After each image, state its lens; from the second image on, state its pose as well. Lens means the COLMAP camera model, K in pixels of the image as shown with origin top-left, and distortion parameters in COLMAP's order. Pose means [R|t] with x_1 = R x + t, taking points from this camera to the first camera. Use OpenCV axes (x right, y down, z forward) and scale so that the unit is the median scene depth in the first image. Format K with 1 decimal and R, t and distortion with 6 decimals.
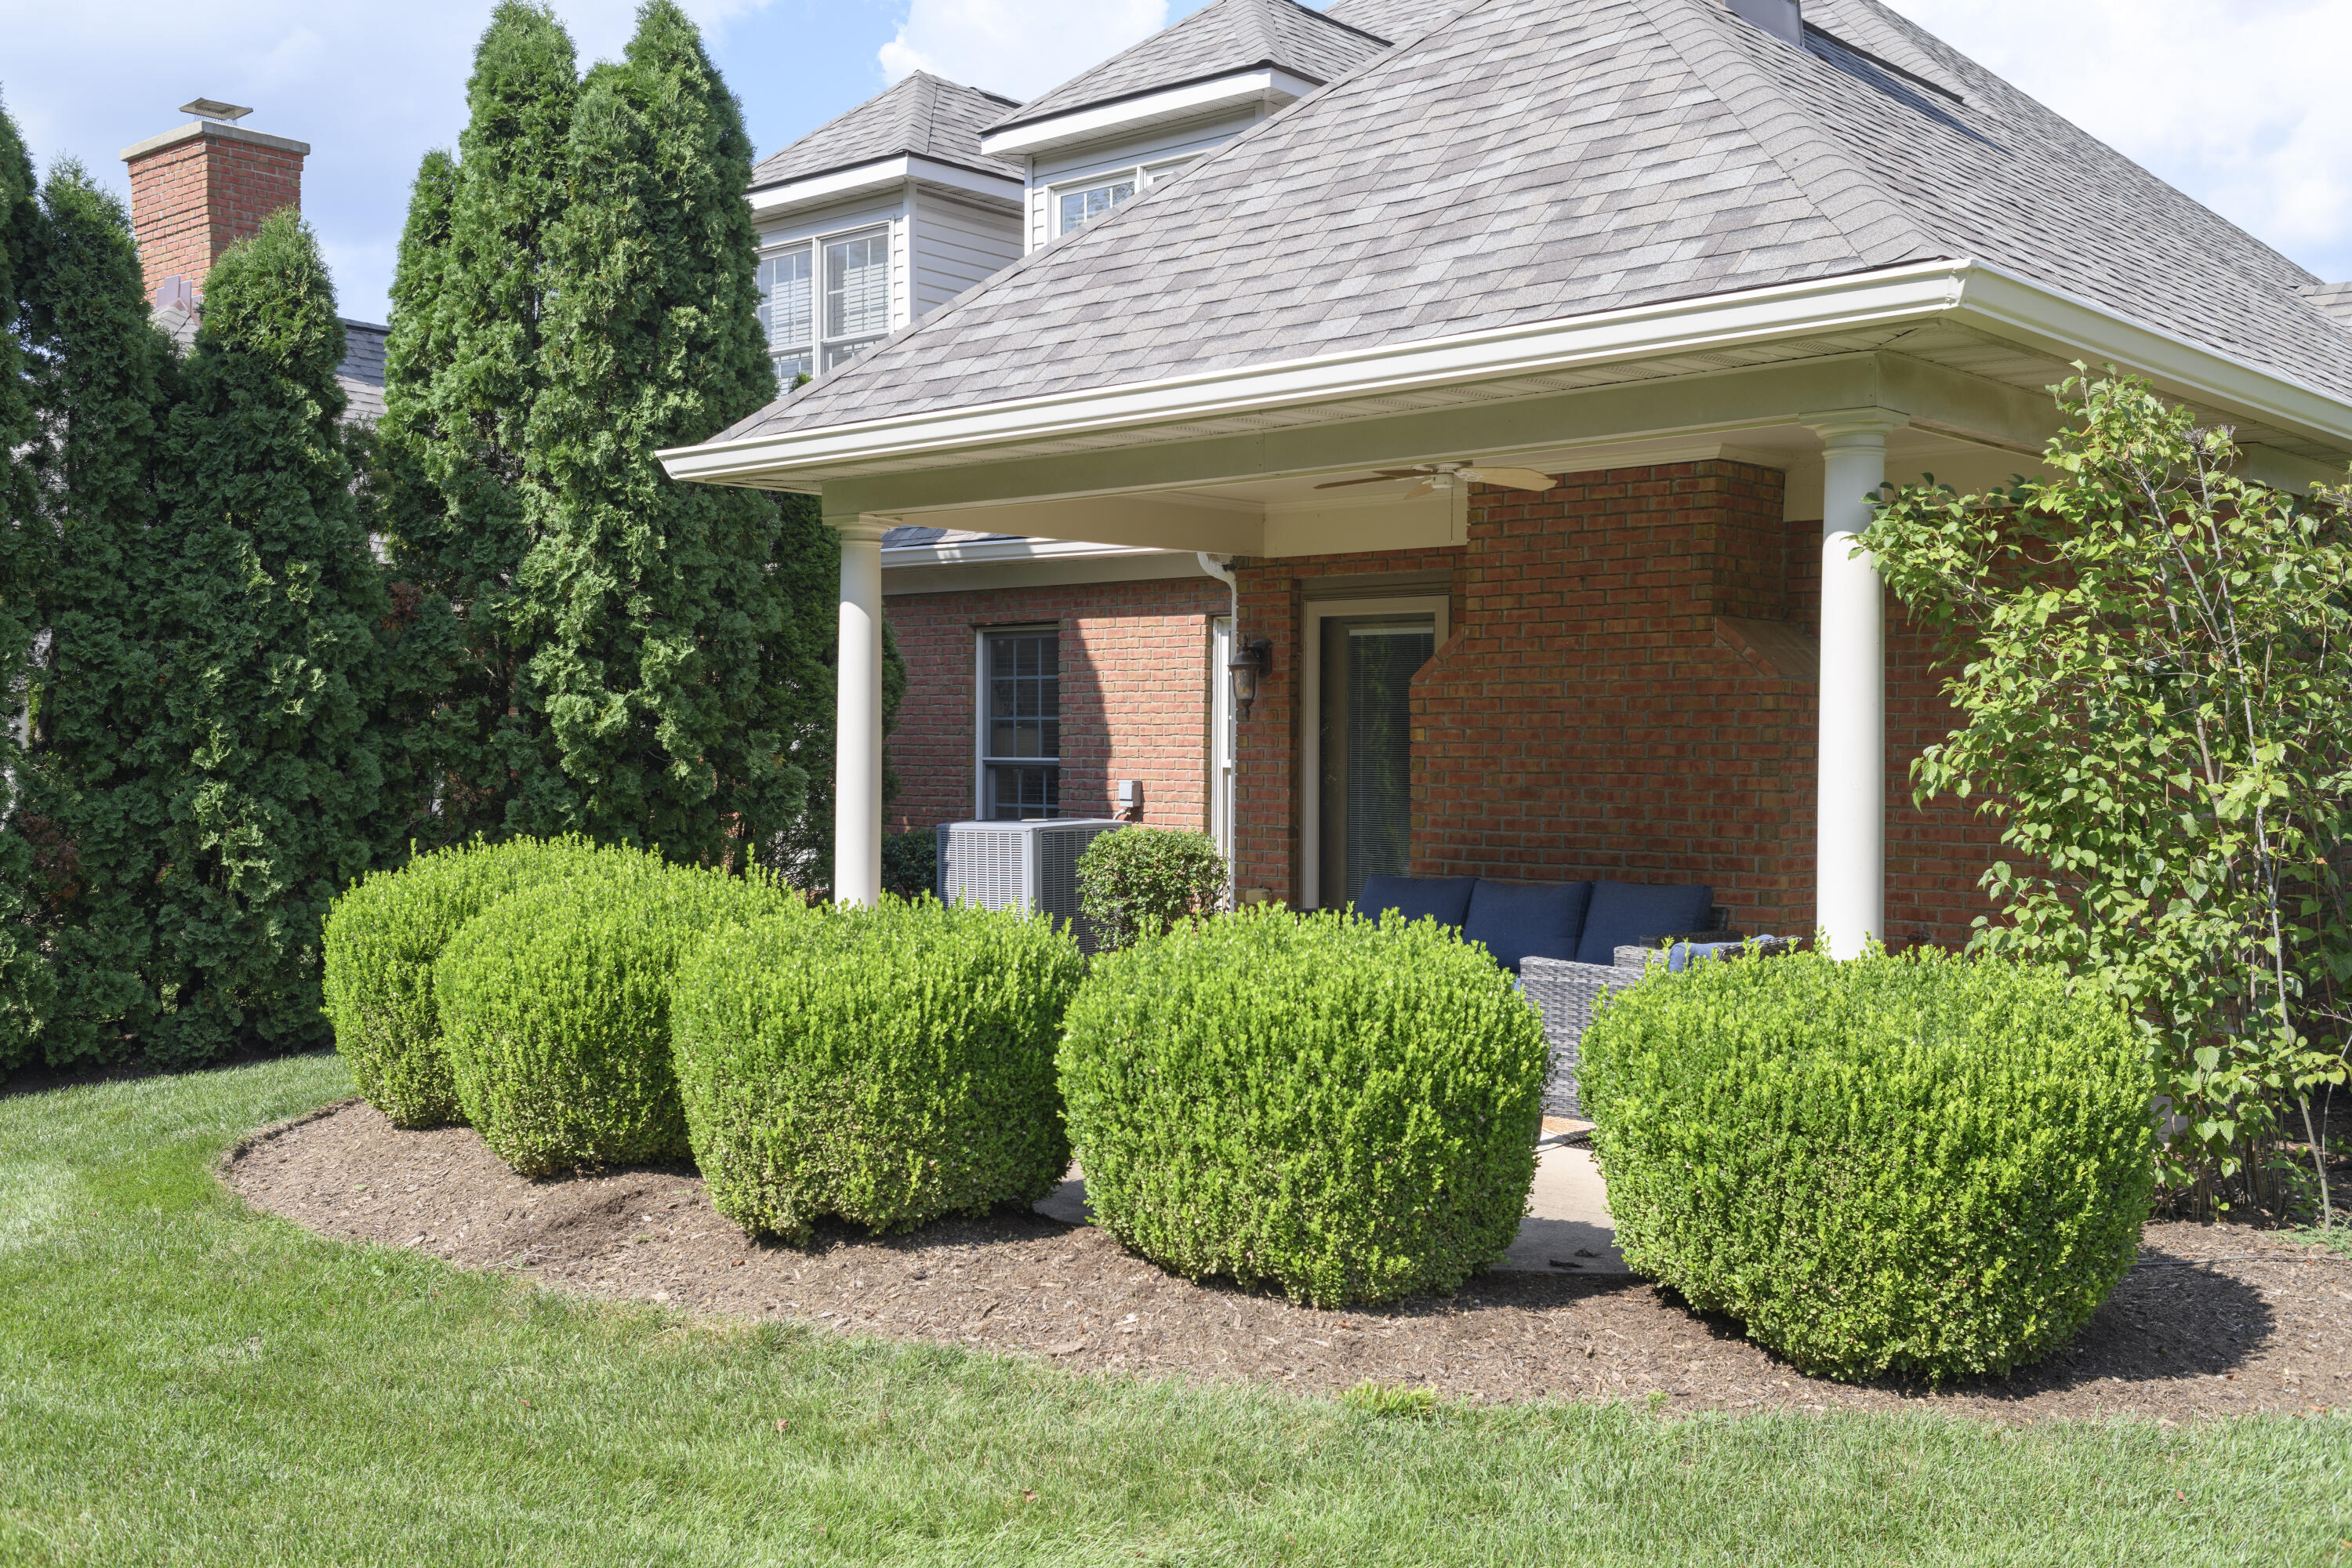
lens RADIAL K [[2321.3, 0, 1170.6], [0, 2321.3, 786.0], [0, 0, 1]] dist [0.048188, 0.000000]
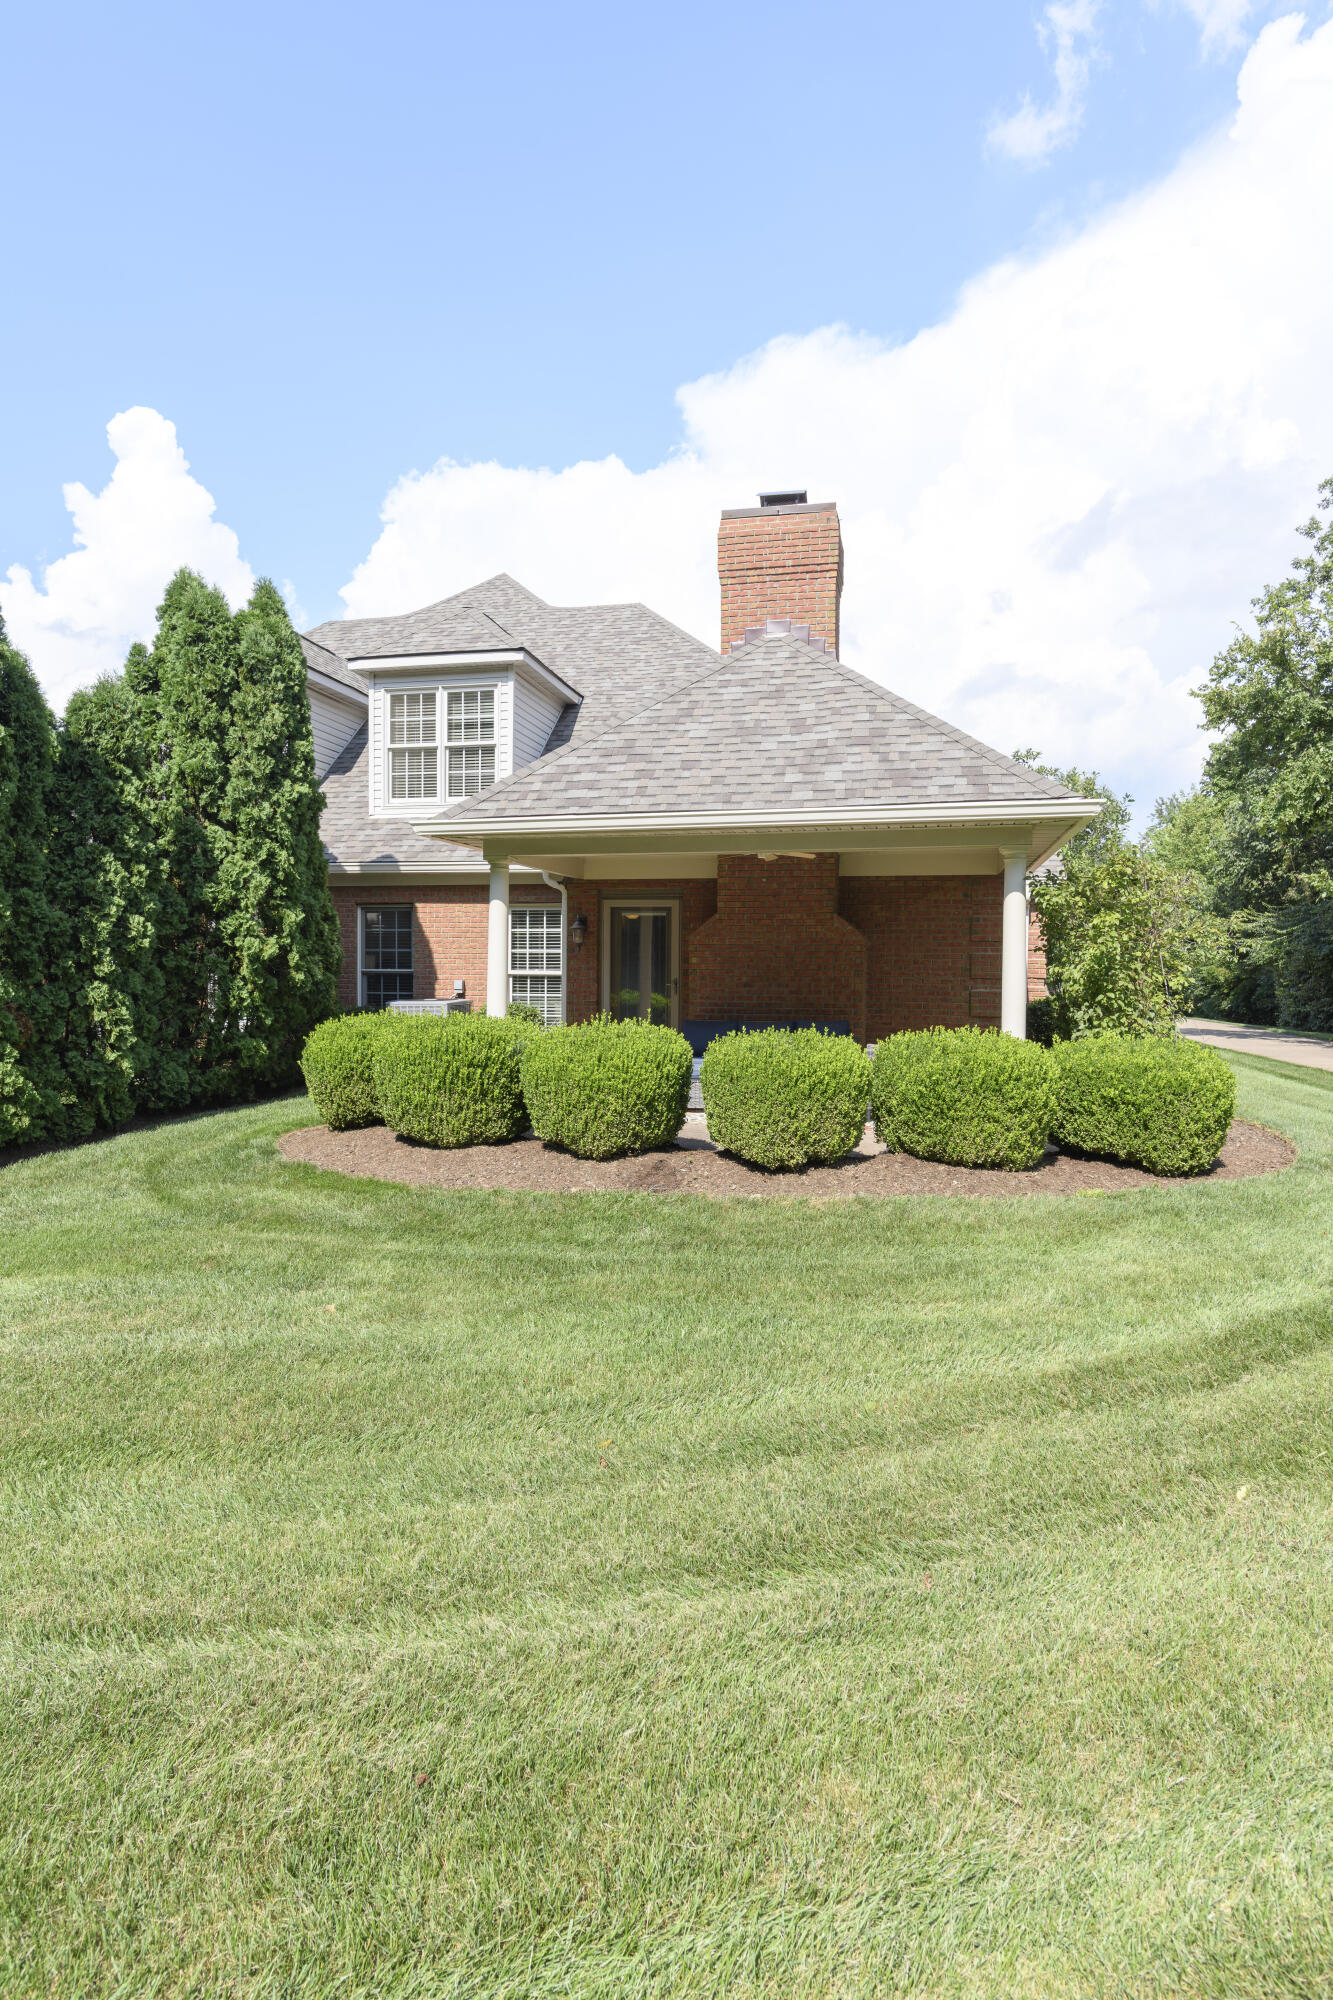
lens RADIAL K [[1129.9, 0, 658.2], [0, 1129.9, 1005.5], [0, 0, 1]] dist [-0.008097, 0.001150]
pose [[0.878269, -0.016612, 0.477878, -0.407673], [0.006286, 0.999711, 0.023199, -0.002406], [-0.478125, -0.017371, 0.878120, 0.015053]]
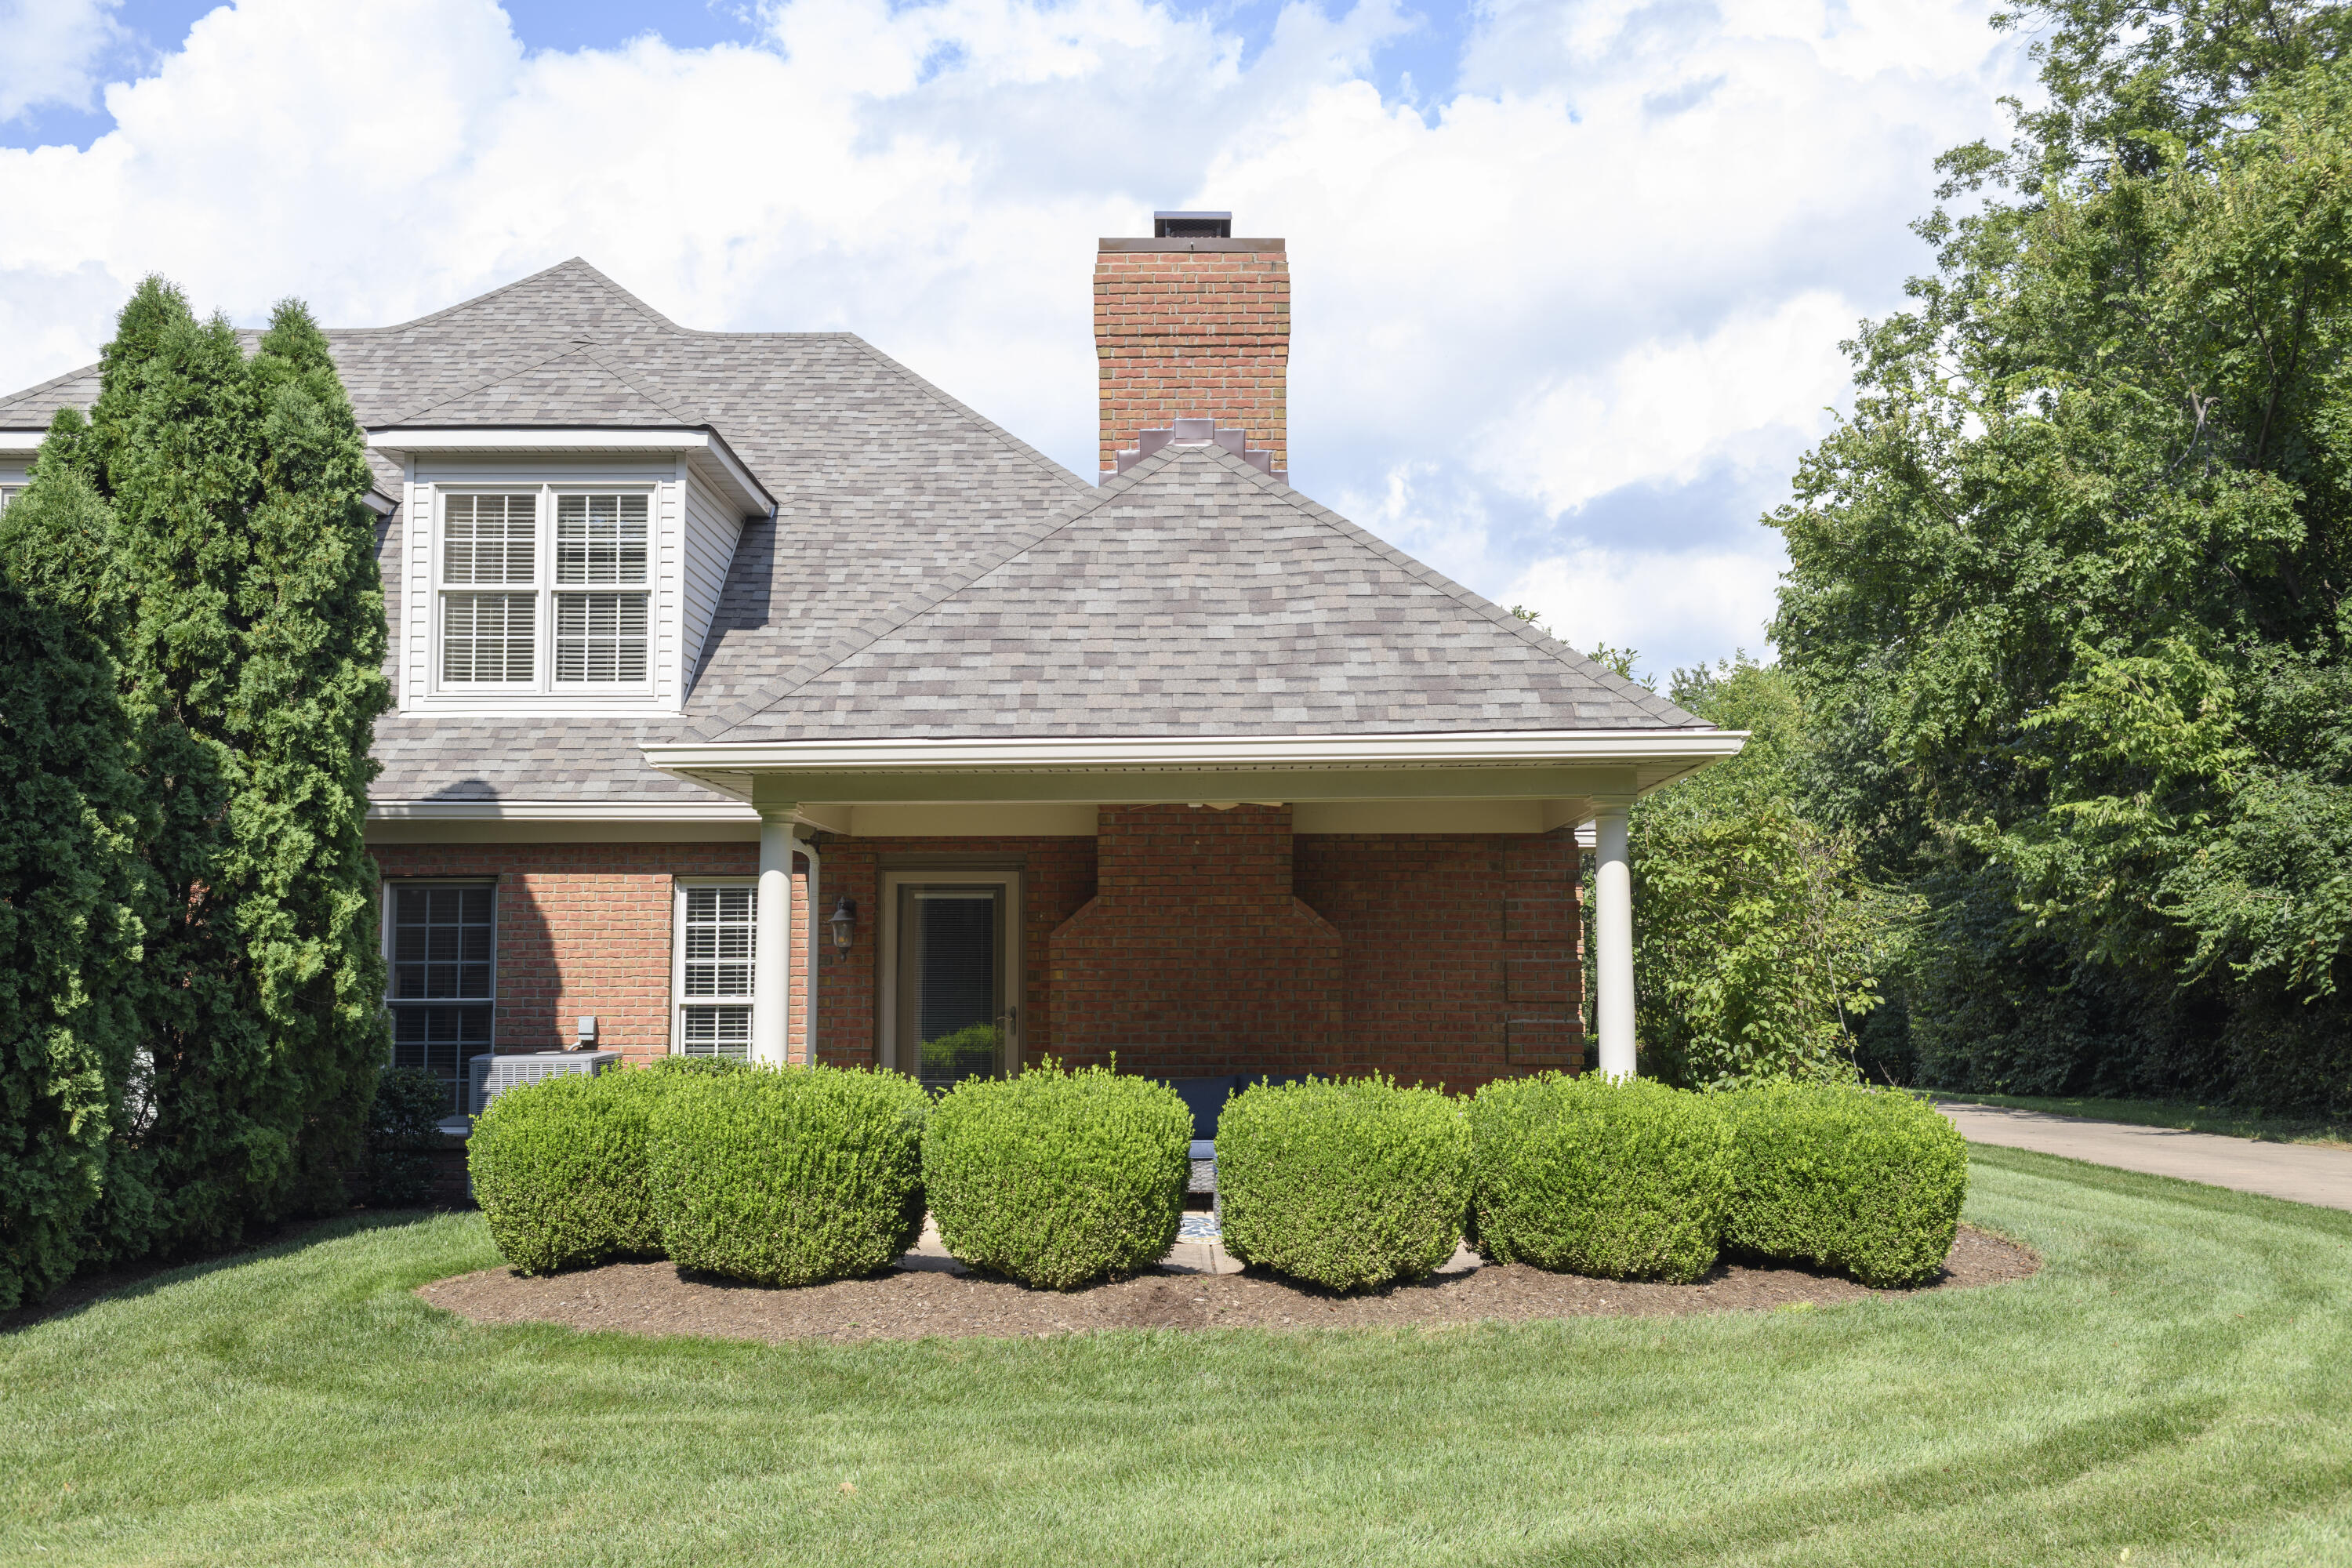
lens RADIAL K [[2321.3, 0, 1161.5], [0, 2321.3, 800.2], [0, 0, 1]] dist [0.048188, 0.000000]
pose [[0.762265, 0.044614, 0.645726, -0.641117], [0.017445, 0.995843, -0.089397, -0.001033], [-0.647030, 0.079409, 0.758318, -0.077378]]
